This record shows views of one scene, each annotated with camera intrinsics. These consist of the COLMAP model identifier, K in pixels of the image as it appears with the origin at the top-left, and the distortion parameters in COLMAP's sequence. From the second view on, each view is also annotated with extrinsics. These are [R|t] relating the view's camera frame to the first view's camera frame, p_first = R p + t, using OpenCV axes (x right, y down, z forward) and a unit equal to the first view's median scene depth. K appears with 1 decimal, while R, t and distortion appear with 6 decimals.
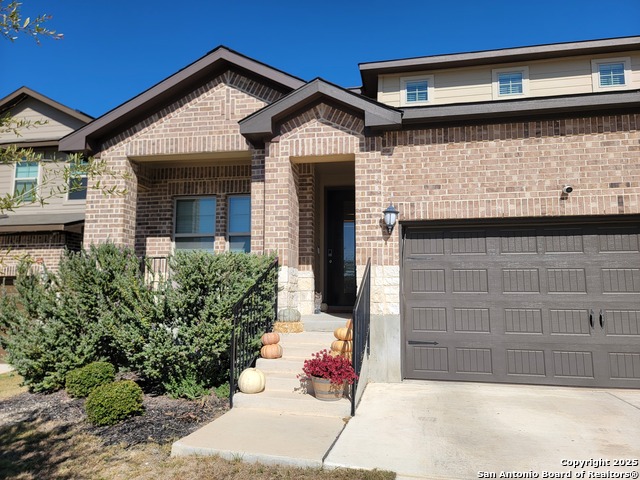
lens RADIAL K [[442.8, 0, 320.4], [0, 442.8, 239.1], [0, 0, 1]] dist [0.001063, -0.000814]
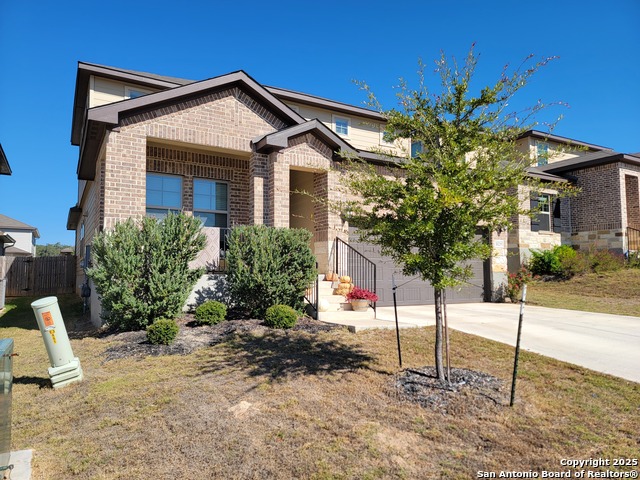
lens RADIAL K [[442.8, 0, 318.8], [0, 442.8, 241.0], [0, 0, 1]] dist [0.001063, -0.000814]
pose [[0.762225, 0.047580, 0.645561, -0.841929], [-0.079991, 0.996574, 0.020995, 0.025597], [-0.642351, -0.067642, 0.763420, -0.187492]]
